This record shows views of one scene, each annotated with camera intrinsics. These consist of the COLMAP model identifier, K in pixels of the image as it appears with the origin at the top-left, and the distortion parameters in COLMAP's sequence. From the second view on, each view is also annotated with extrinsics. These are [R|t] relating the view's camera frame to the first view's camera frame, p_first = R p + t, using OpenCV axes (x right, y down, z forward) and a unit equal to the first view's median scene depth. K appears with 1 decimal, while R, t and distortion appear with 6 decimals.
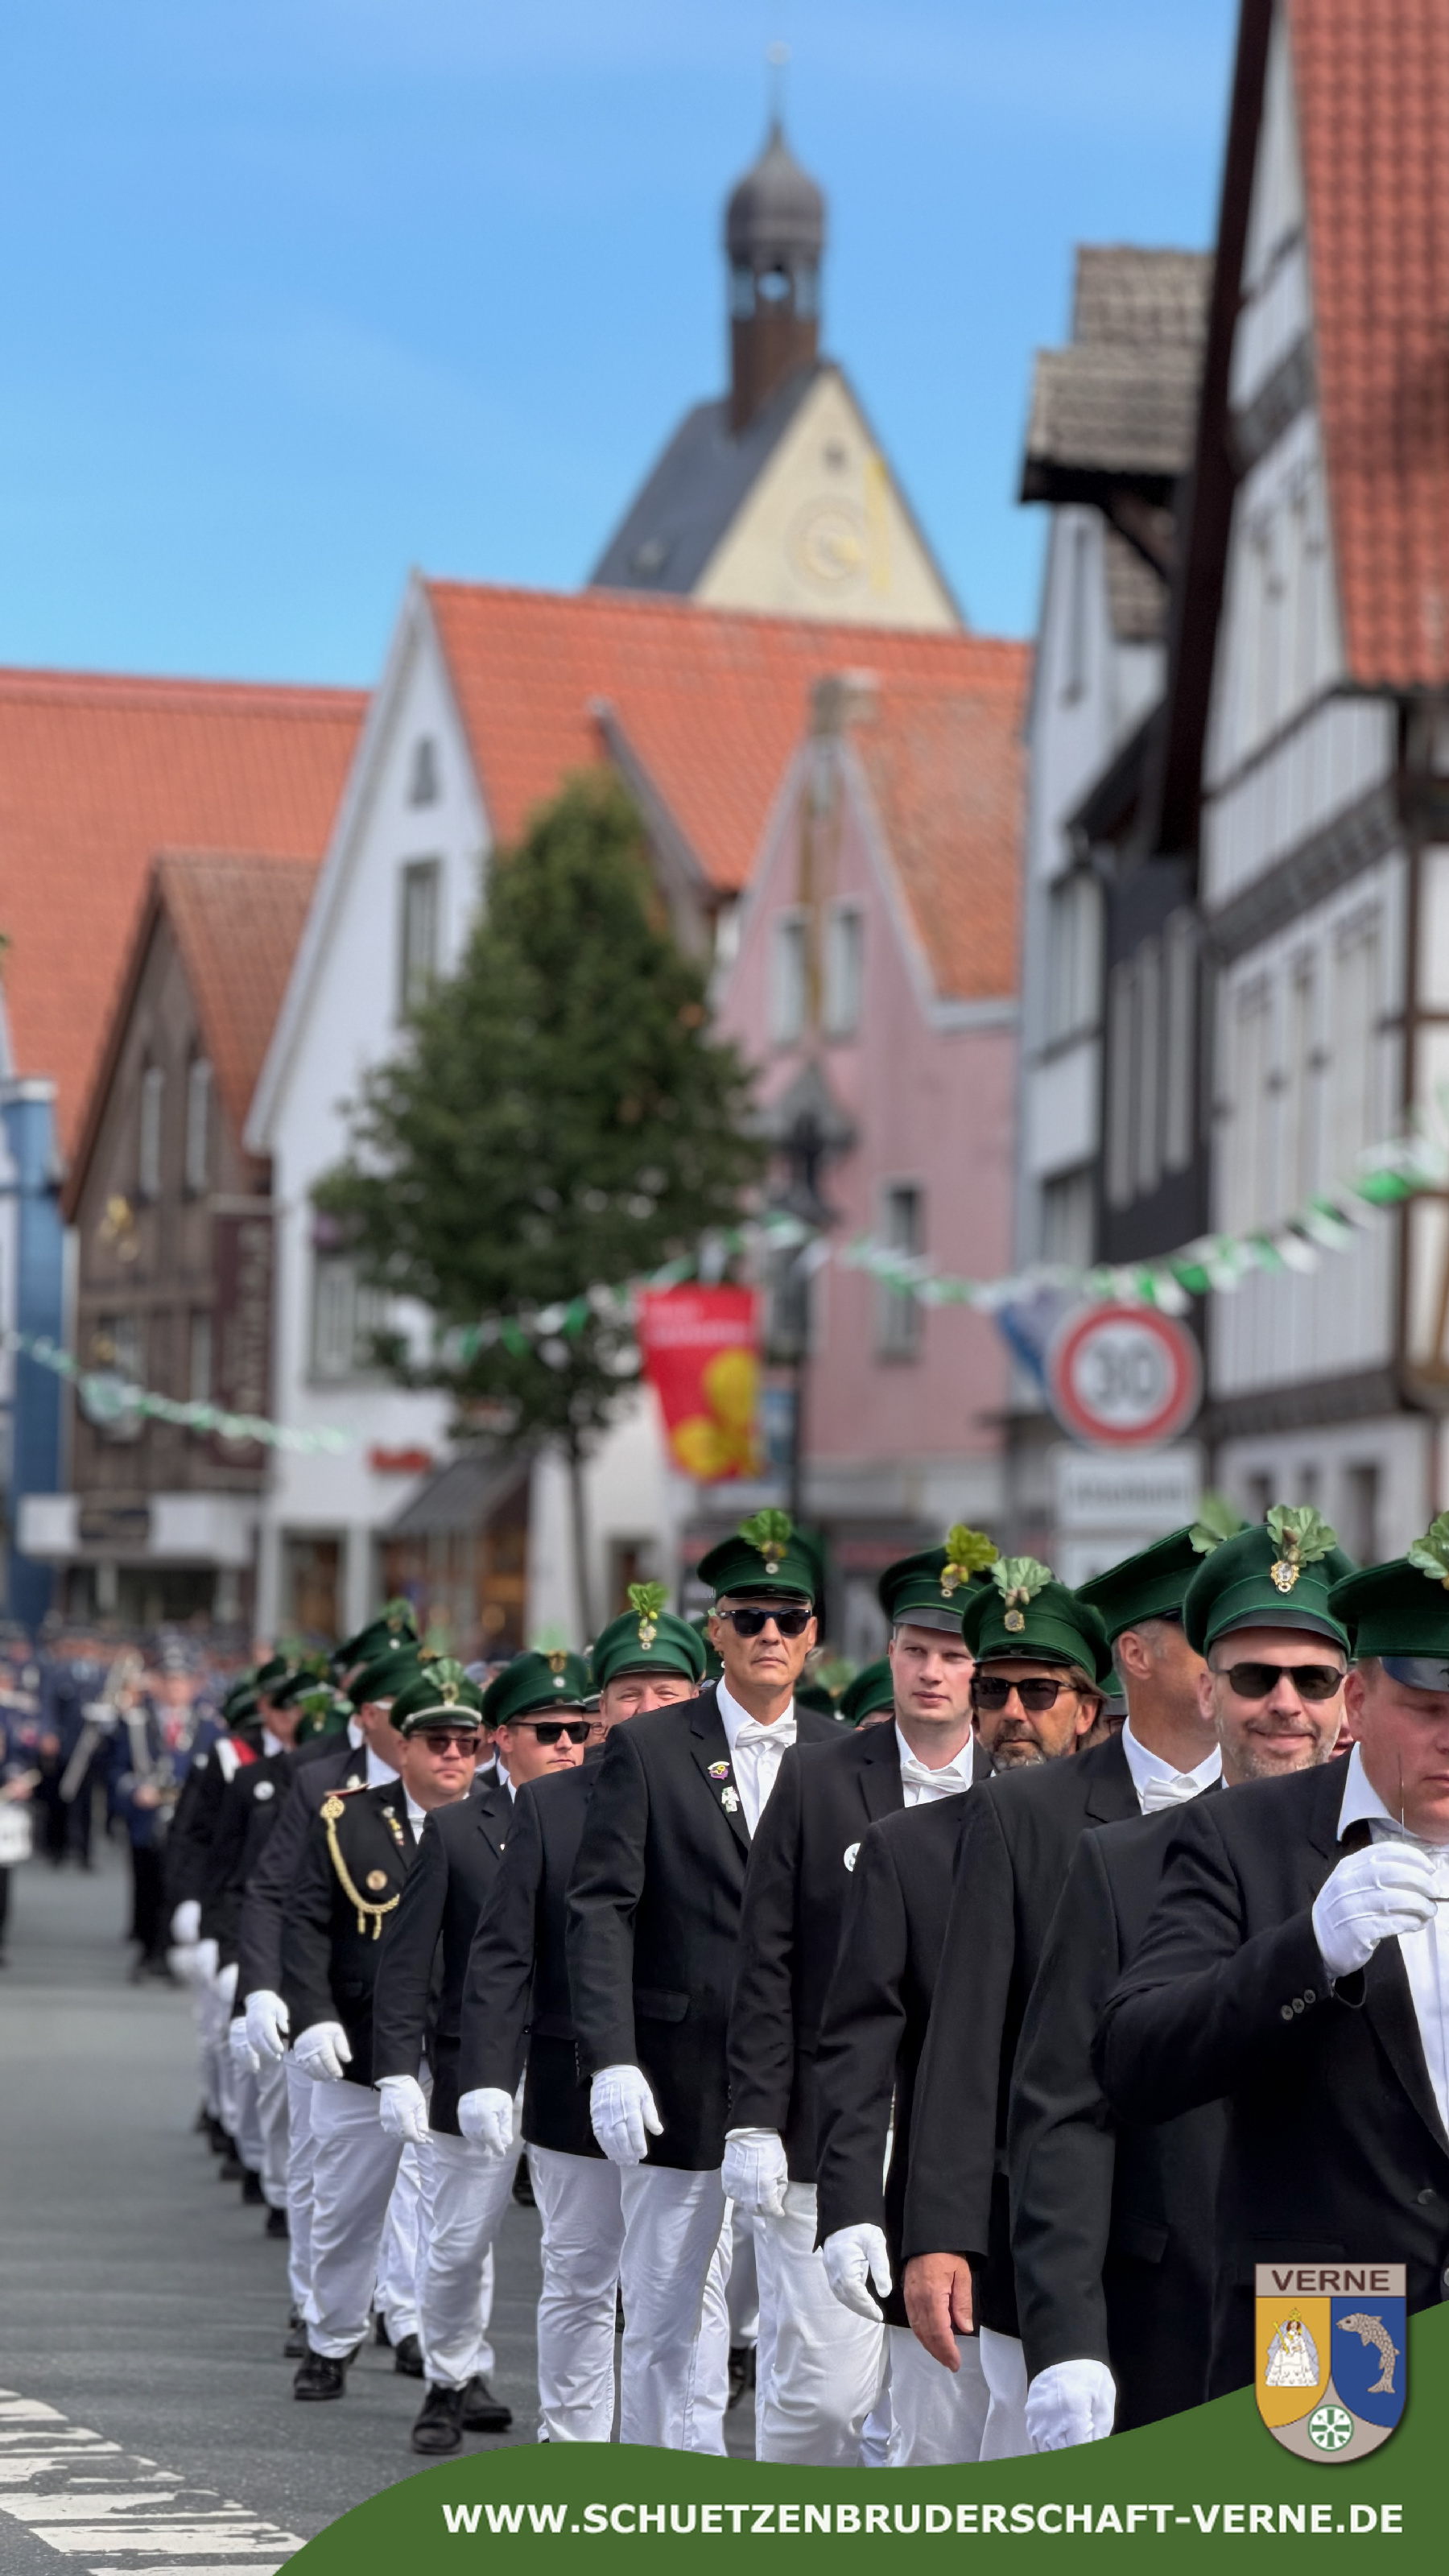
lens RADIAL K [[8147.8, 0, 722.4], [0, 8147.8, 1252.7], [0, 0, 1]] dist [0.387252, -1.635235]
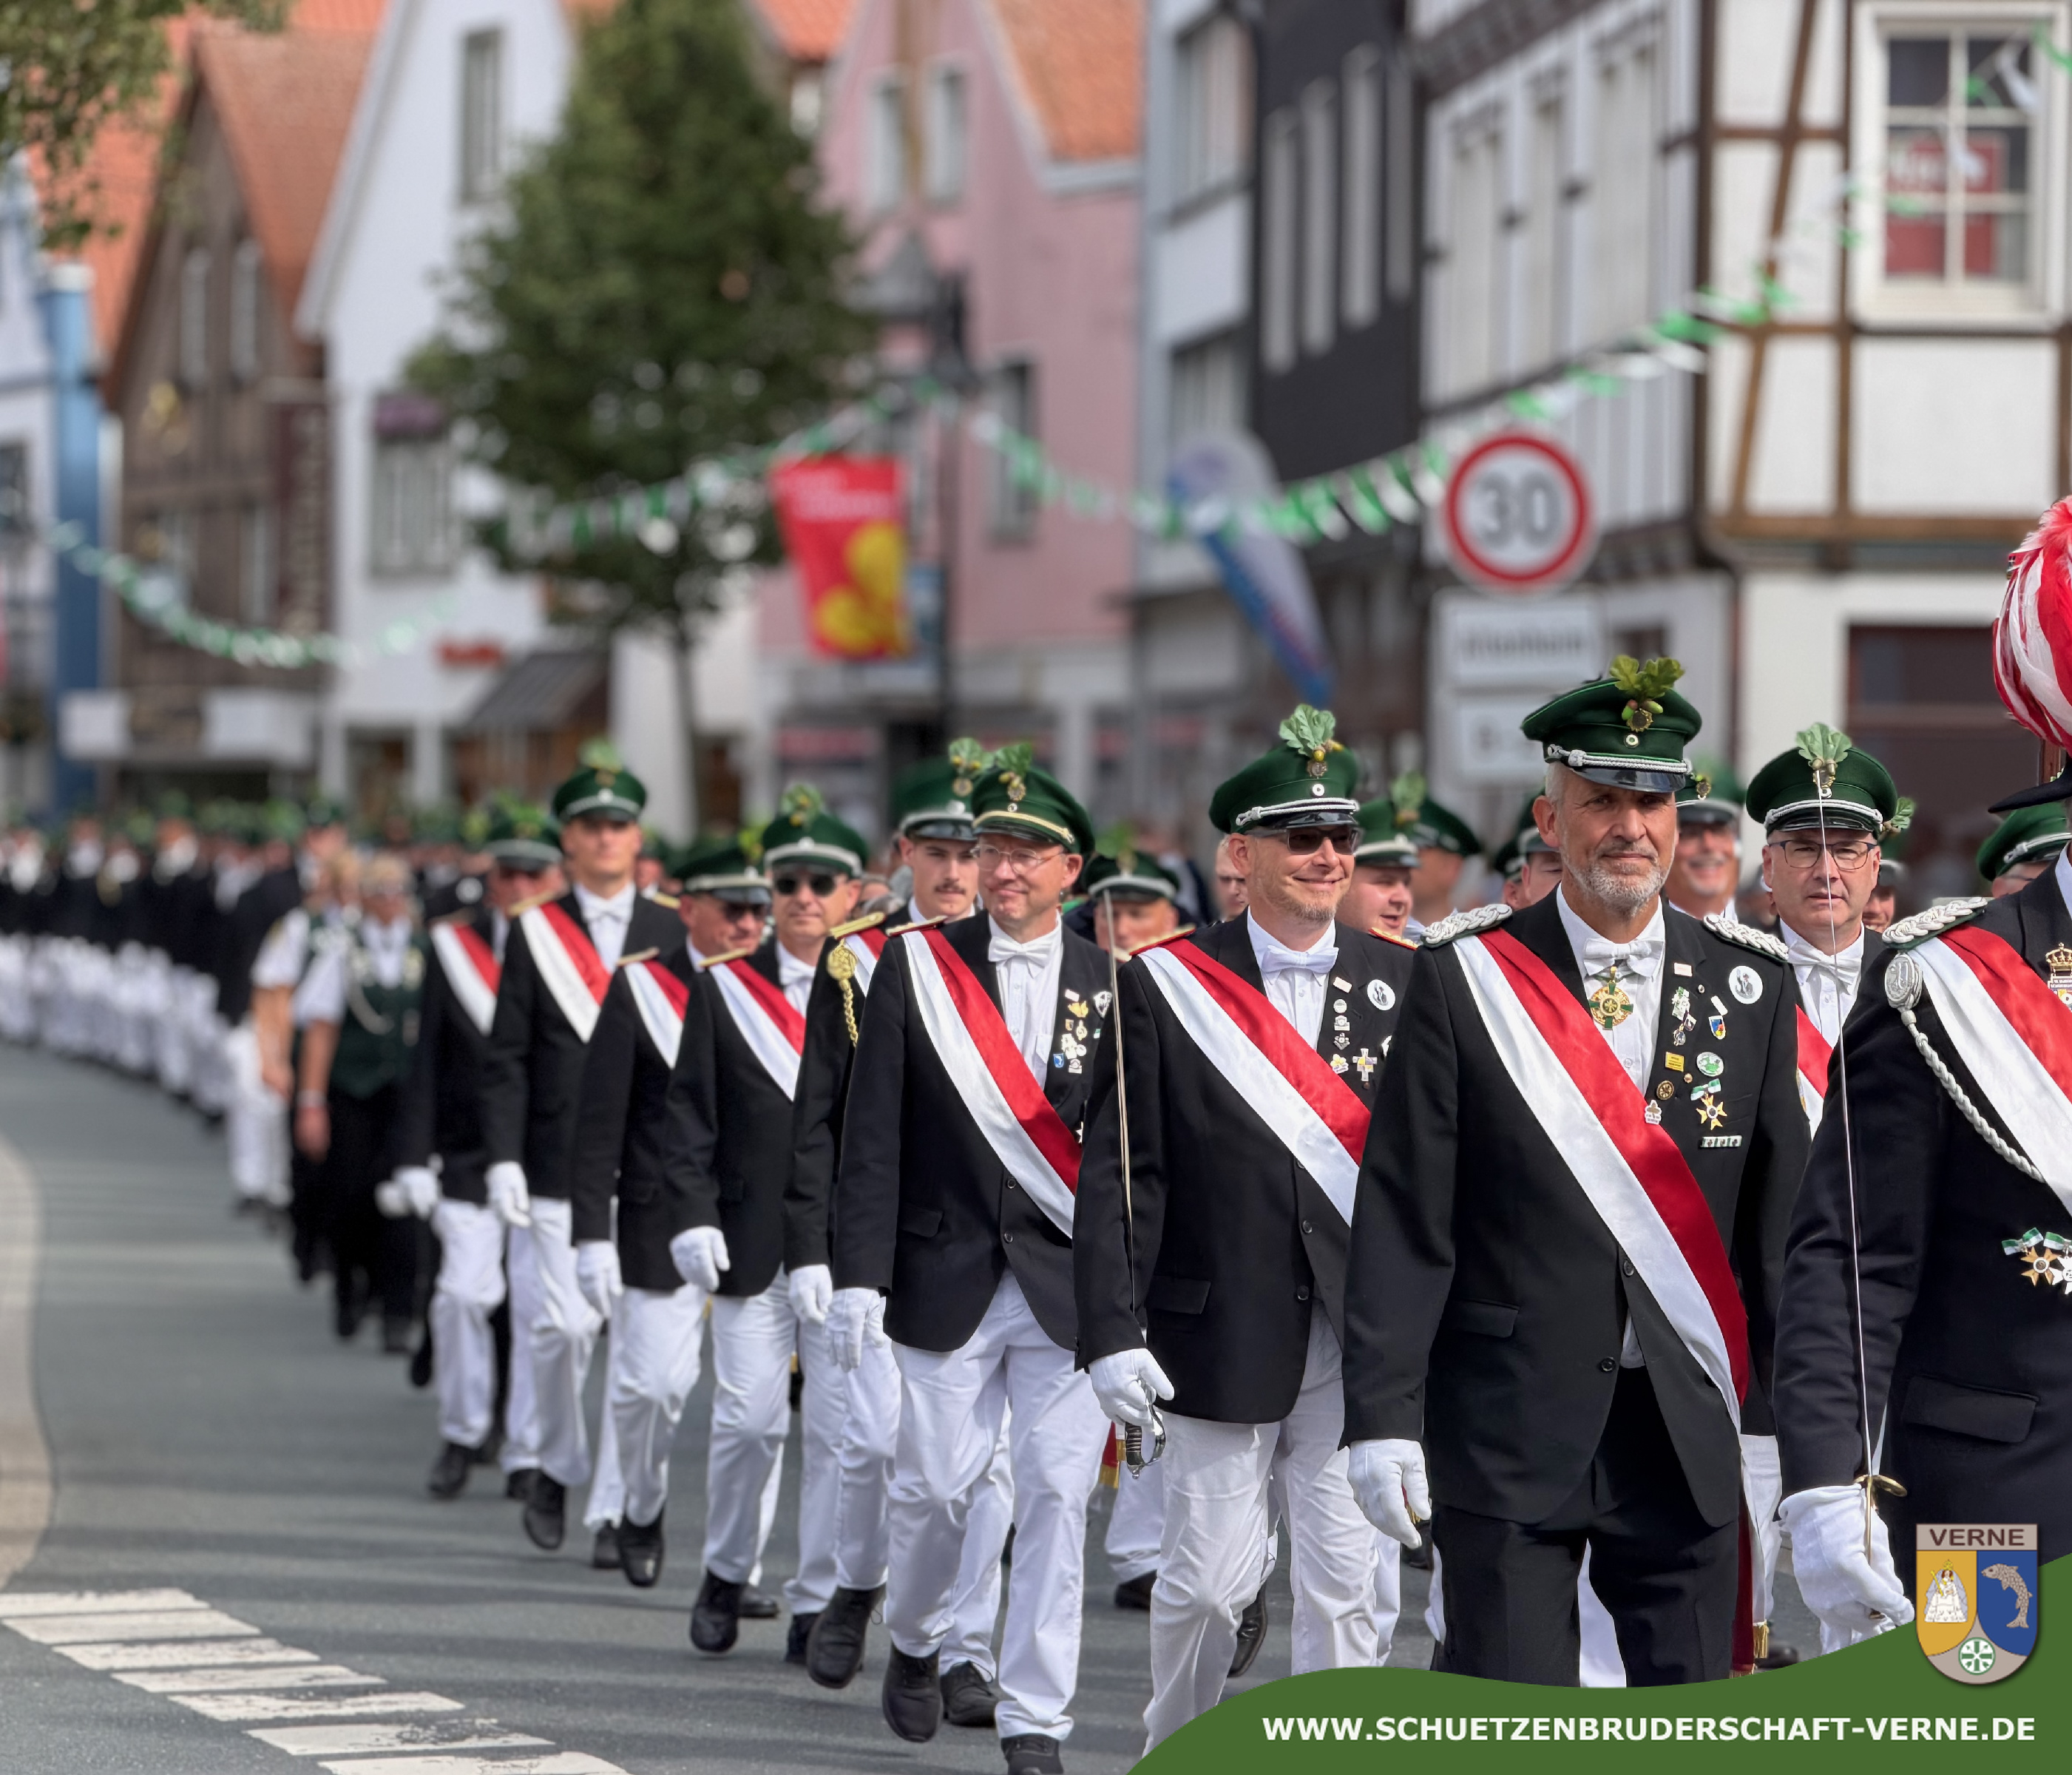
lens RADIAL K [[7948.4, 0, 908.8], [0, 7948.4, 888.8], [0, 0, 1]] dist [0.194498, 1.357967]
pose [[0.999488, -0.007857, 0.031010, -0.019846], [0.006224, 0.998607, 0.052393, 0.004864], [-0.031378, -0.052173, 0.998145, 0.065164]]
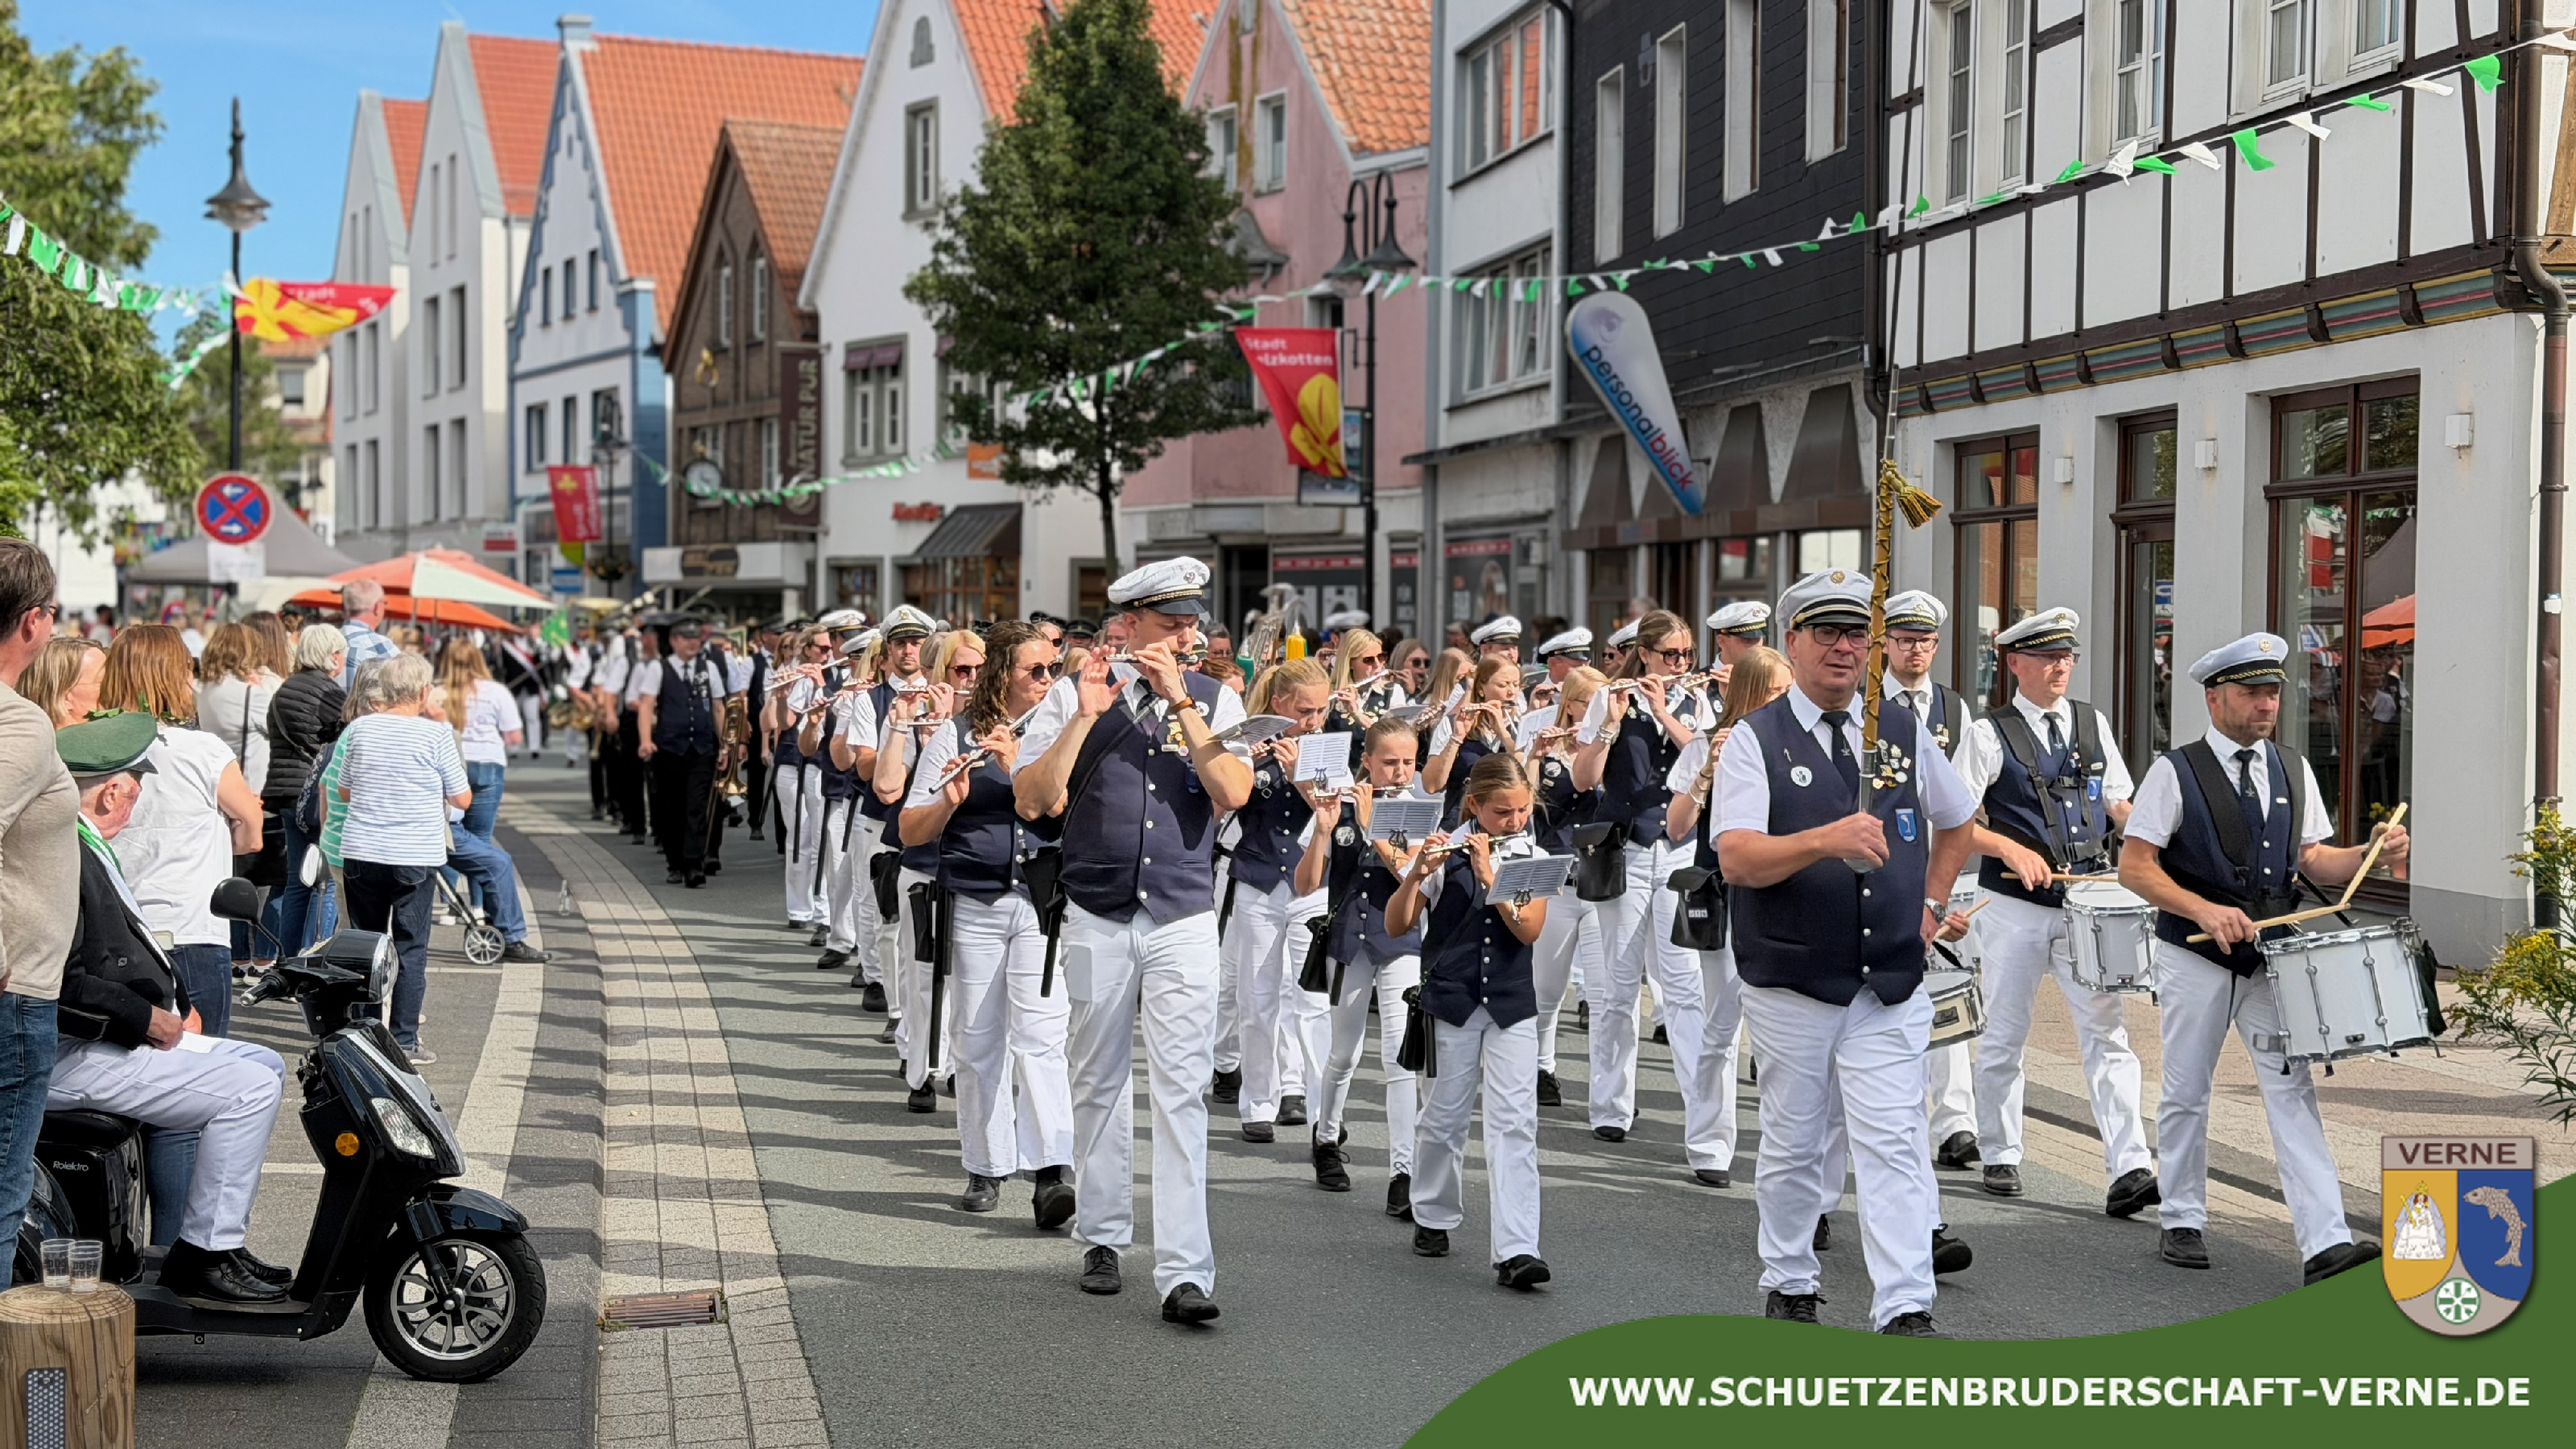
lens RADIAL K [[3717.1, 0, 1288.0], [0, 3717.1, 724.5], [0, 0, 1]] dist [0.200033, -0.230452]
pose [[0.994366, -0.016745, 0.104669, -0.051327], [0.009592, 0.997607, 0.068468, 0.021177], [-0.105566, -0.067079, 0.992147, 0.372018]]
